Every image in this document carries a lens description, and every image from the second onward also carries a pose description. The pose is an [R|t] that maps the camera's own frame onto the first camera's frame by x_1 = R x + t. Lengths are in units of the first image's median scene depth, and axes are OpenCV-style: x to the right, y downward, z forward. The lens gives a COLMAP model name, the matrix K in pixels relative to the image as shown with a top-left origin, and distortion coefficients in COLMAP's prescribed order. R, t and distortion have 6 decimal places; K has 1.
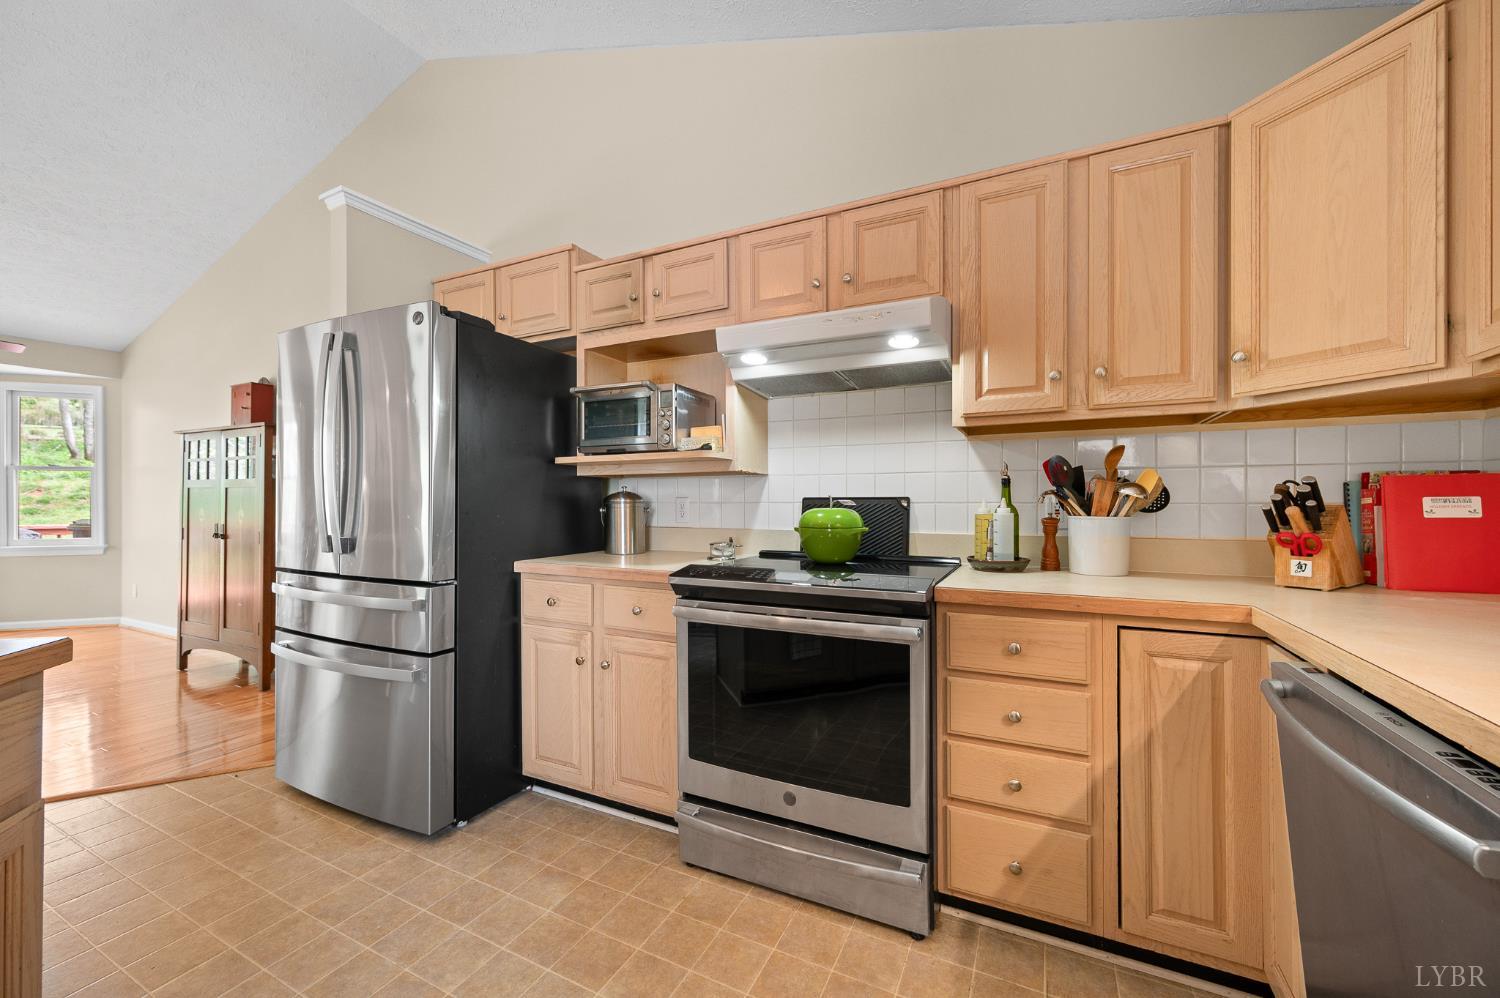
lens RADIAL K [[593.8, 0, 745.9], [0, 593.8, 501.2], [0, 0, 1]] dist [-0.002331, 0.000221]
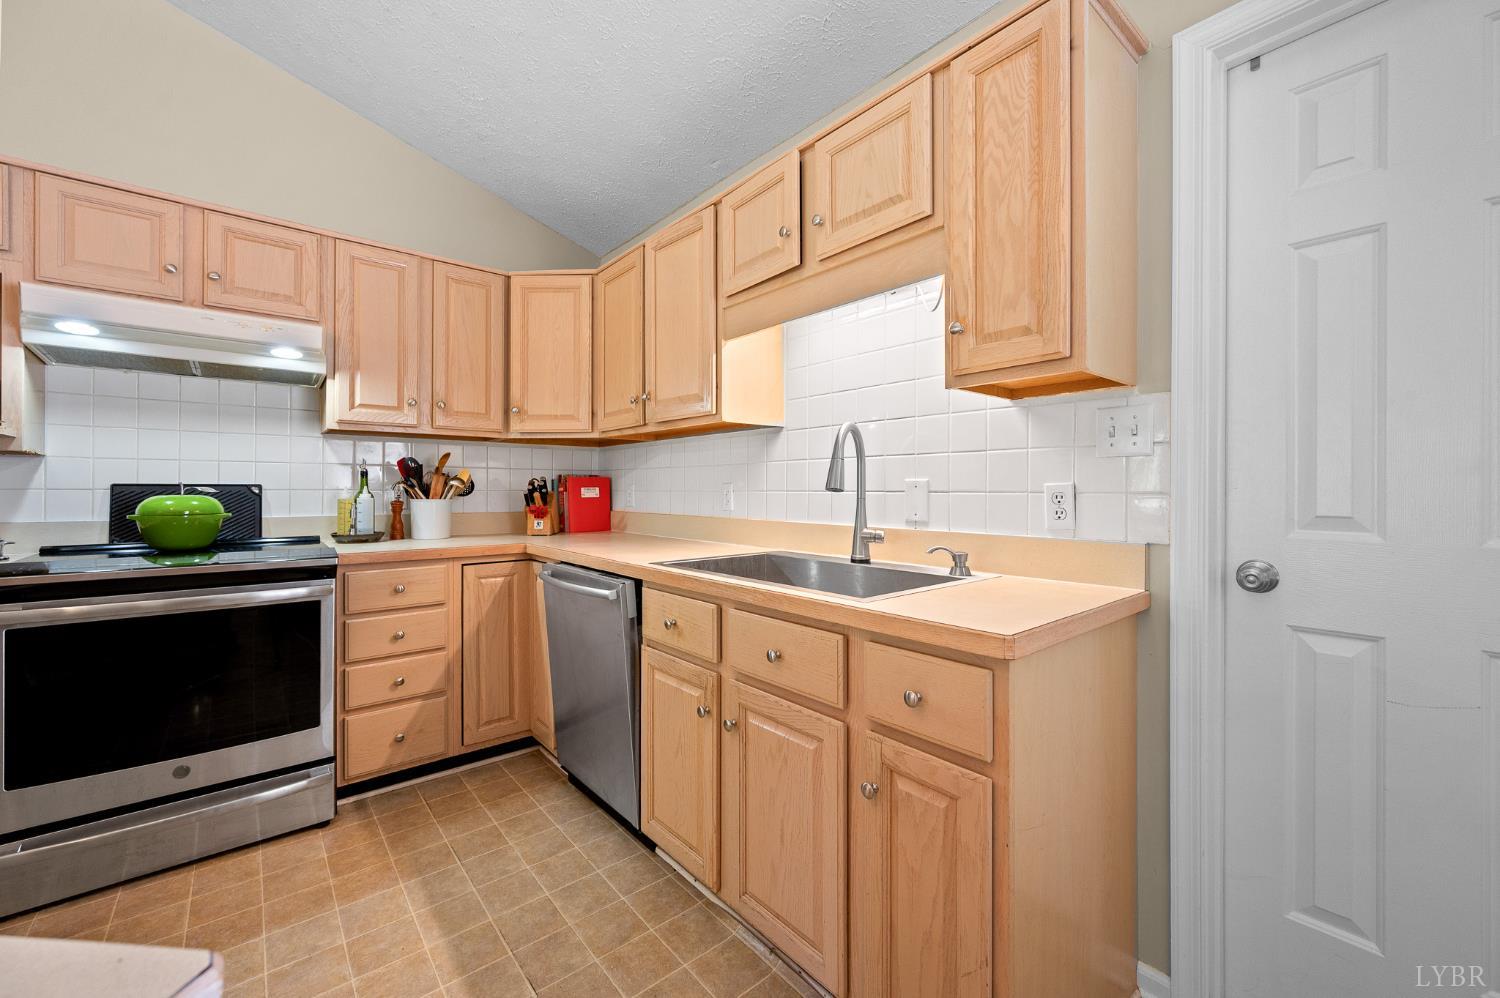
lens RADIAL K [[593.8, 0, 745.9], [0, 593.8, 501.2], [0, 0, 1]] dist [-0.002331, 0.000221]
pose [[0.403274, -0.017425, 0.914913, -0.490592], [-0.006217, 0.999743, 0.021781, -0.007177], [-0.915058, -0.014472, 0.403062, -0.342766]]
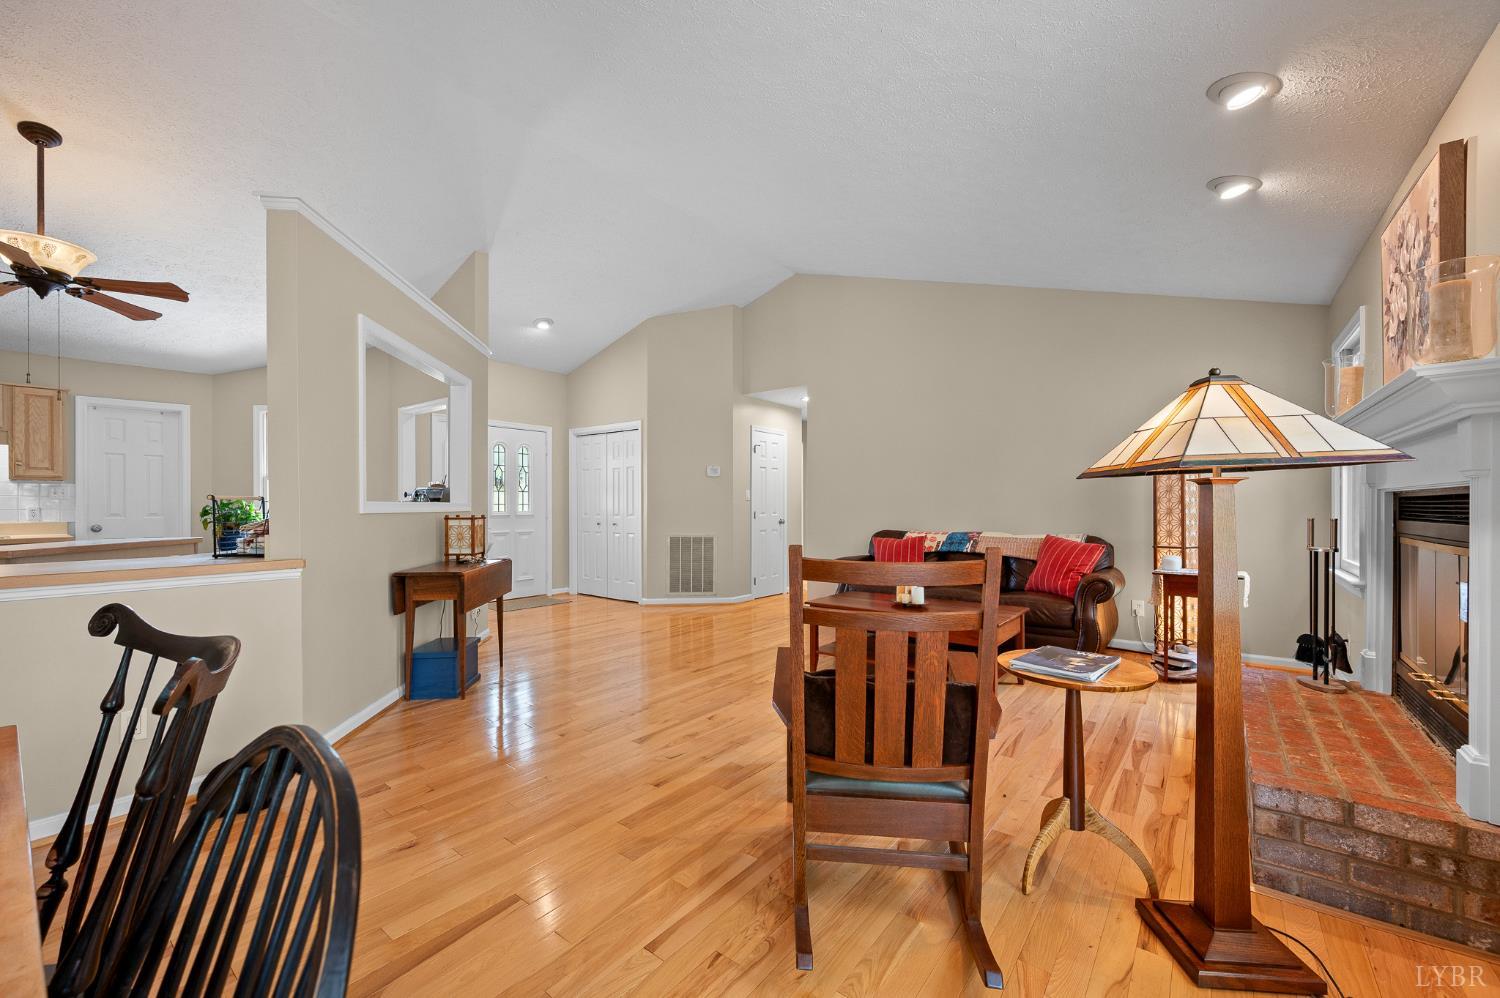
lens RADIAL K [[593.8, 0, 745.9], [0, 593.8, 501.2], [0, 0, 1]] dist [-0.002331, 0.000221]
pose [[-0.979676, -0.002393, 0.200572, -2.045370], [-0.004255, 0.999952, -0.008852, -0.020228], [-0.200541, -0.009525, -0.979639, 0.718673]]
